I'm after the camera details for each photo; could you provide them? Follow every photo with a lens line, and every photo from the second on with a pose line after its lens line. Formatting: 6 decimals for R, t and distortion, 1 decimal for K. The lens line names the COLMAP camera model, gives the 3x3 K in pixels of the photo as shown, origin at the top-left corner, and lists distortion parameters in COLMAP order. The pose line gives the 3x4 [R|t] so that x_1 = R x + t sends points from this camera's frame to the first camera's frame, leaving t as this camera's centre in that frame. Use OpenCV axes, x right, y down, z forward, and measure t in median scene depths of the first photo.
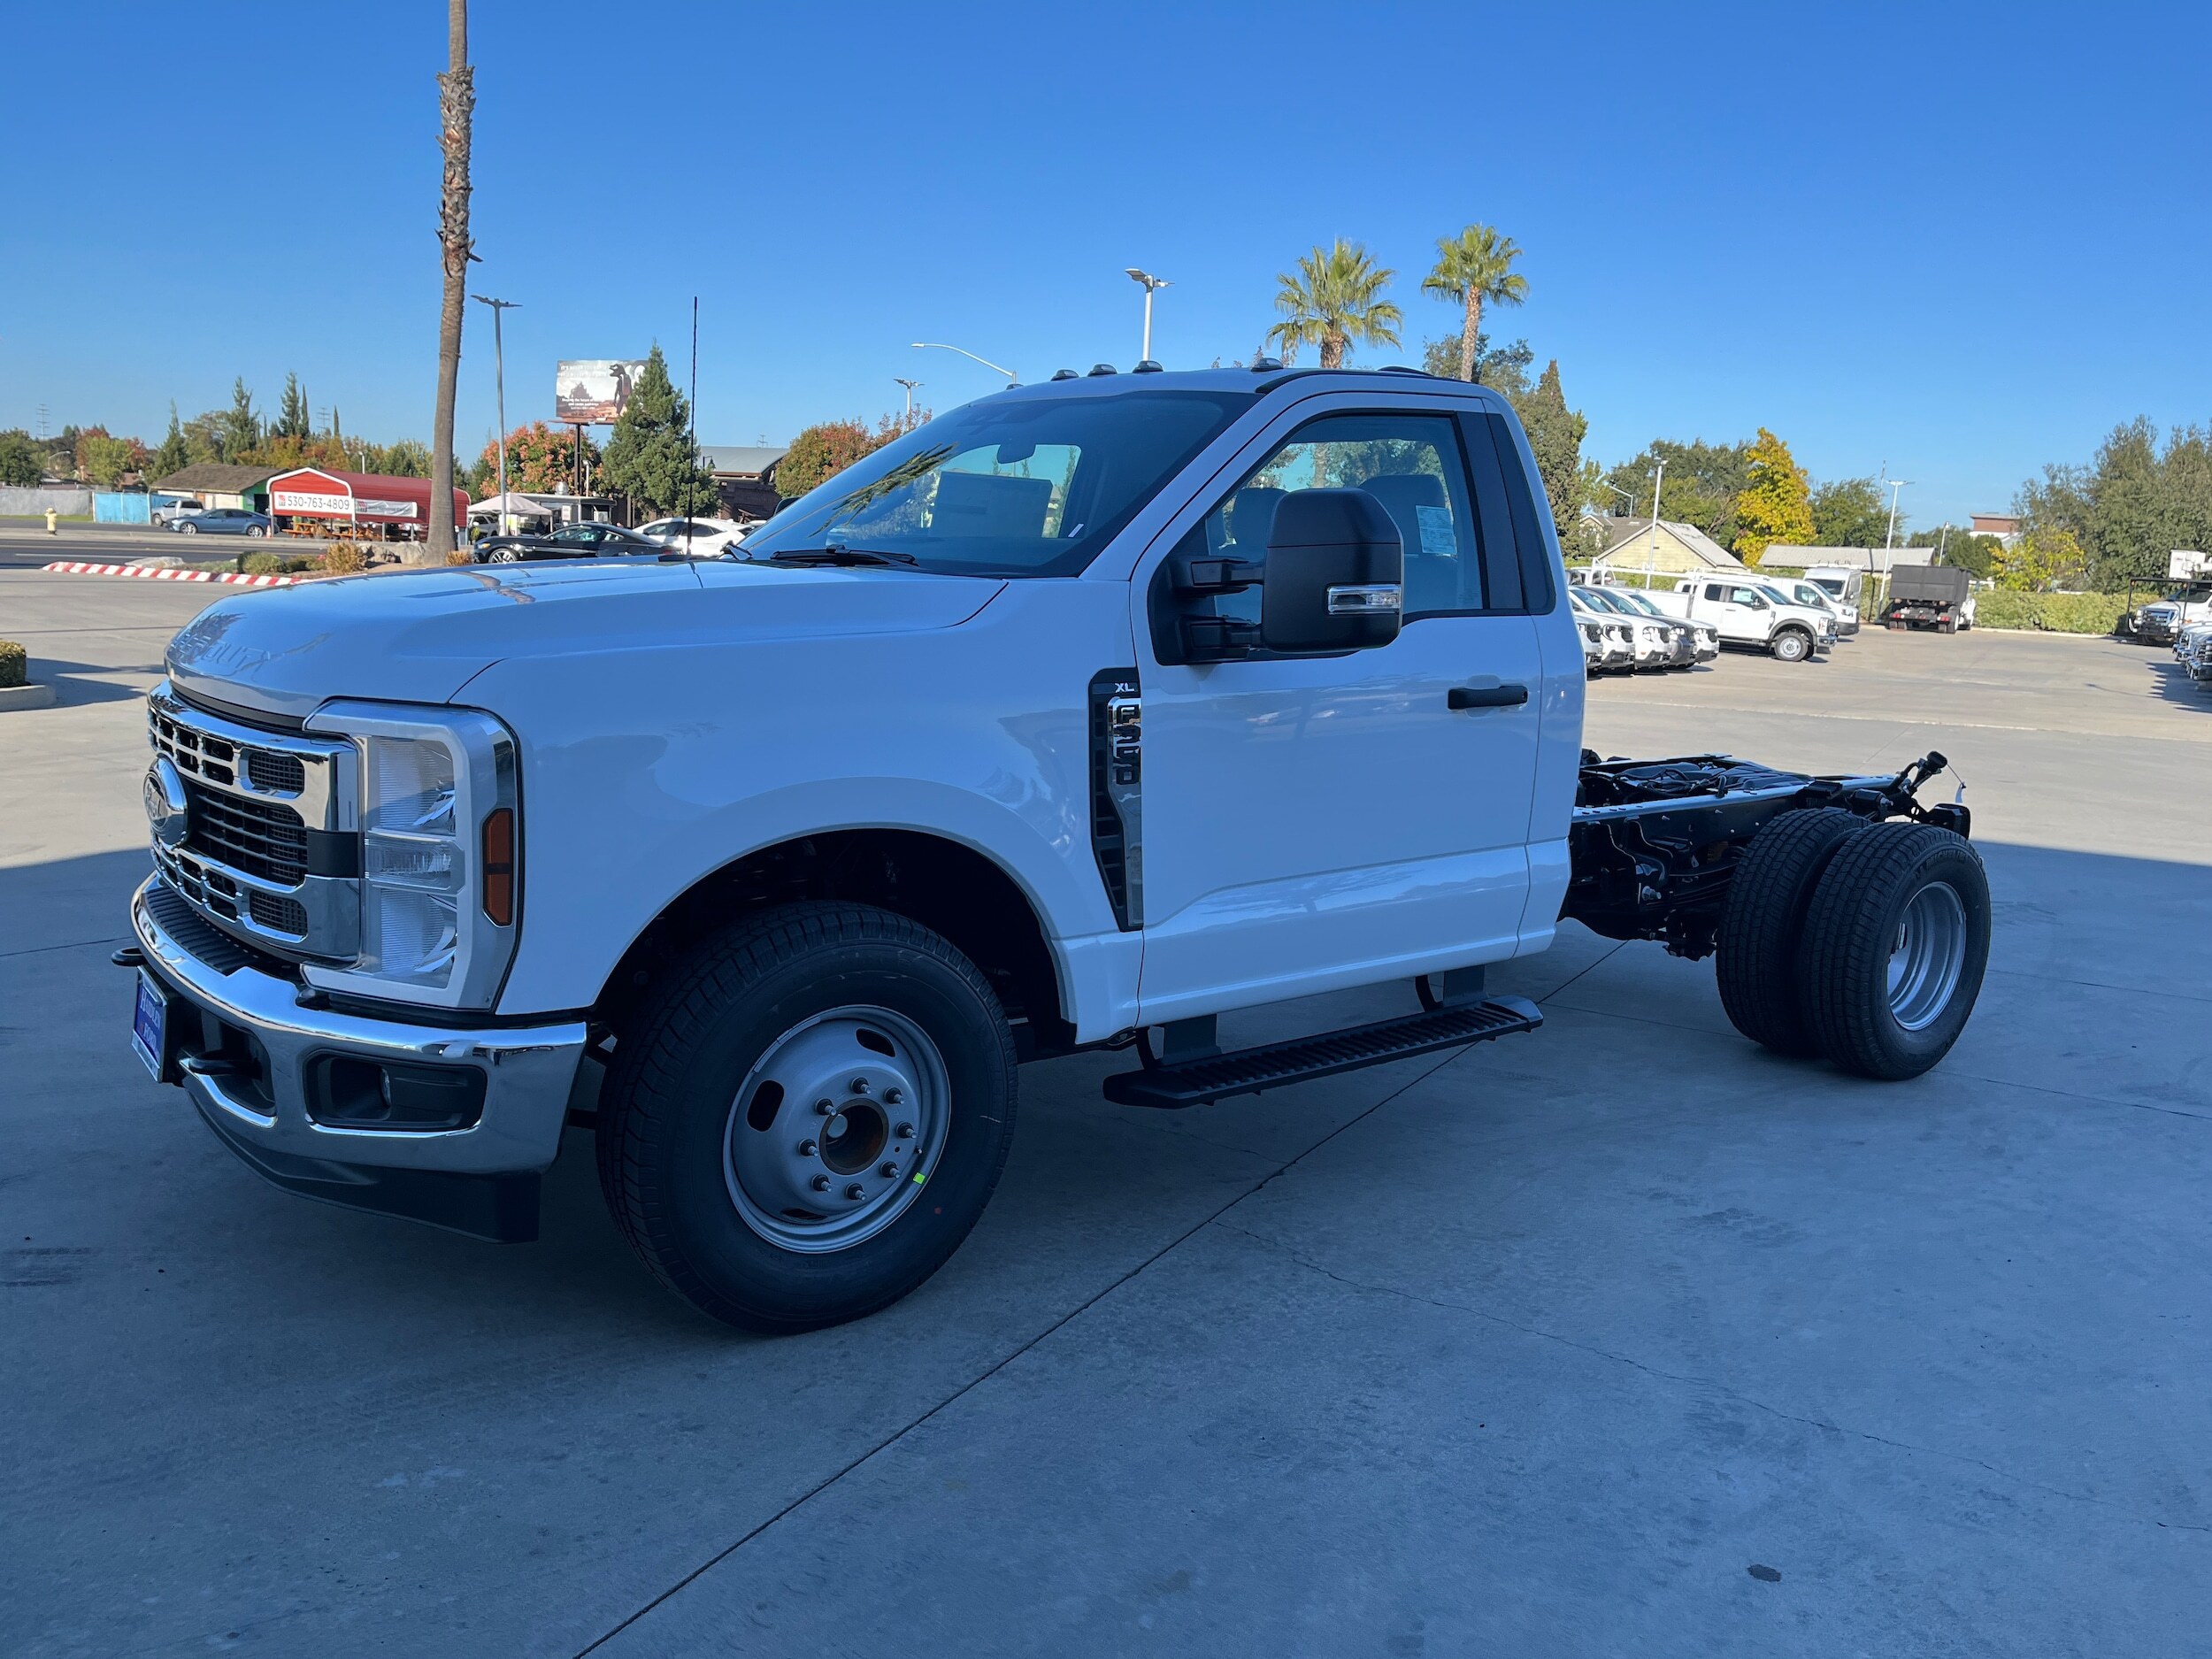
lens RADIAL K [[1582.1, 0, 1106.0], [0, 1582.1, 829.5], [0, 0, 1]] dist [-0.004279, -0.001206]
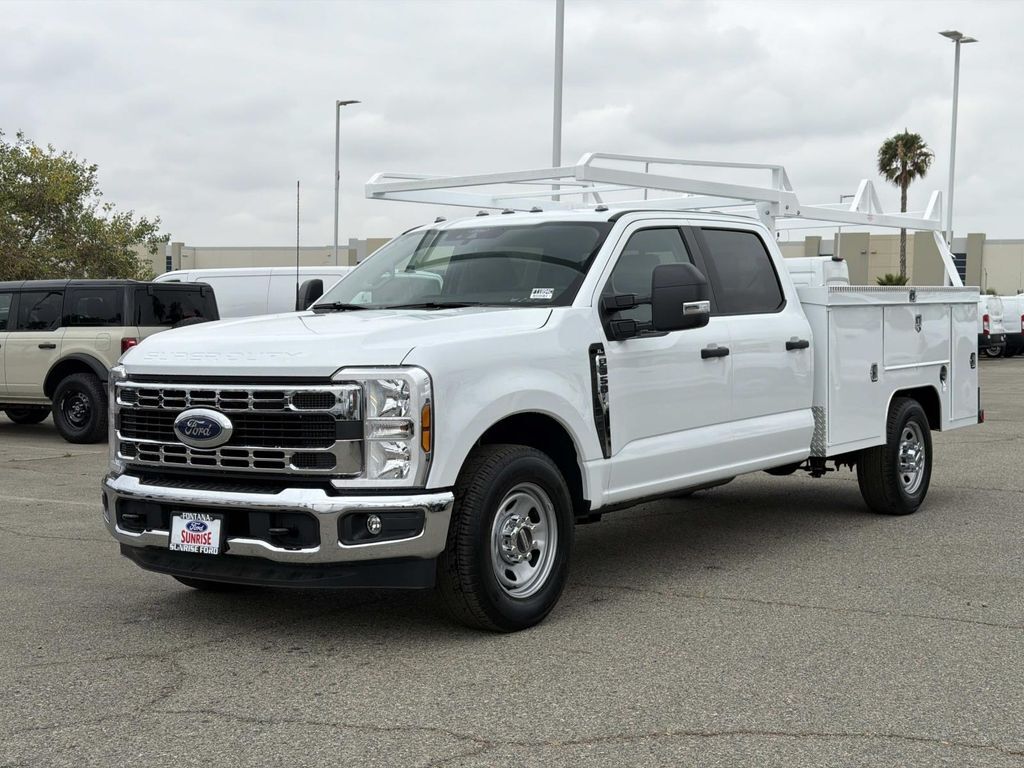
lens RADIAL K [[1435.9, 0, 512.0], [0, 1435.9, 384.0], [0, 0, 1]] dist [0.013709, 0.053811]
pose [[0.958174, -0.067834, 0.278031, -0.723689], [0.098927, 0.990122, -0.099359, 0.159231], [-0.268545, 0.122708, 0.955420, -1.004635]]
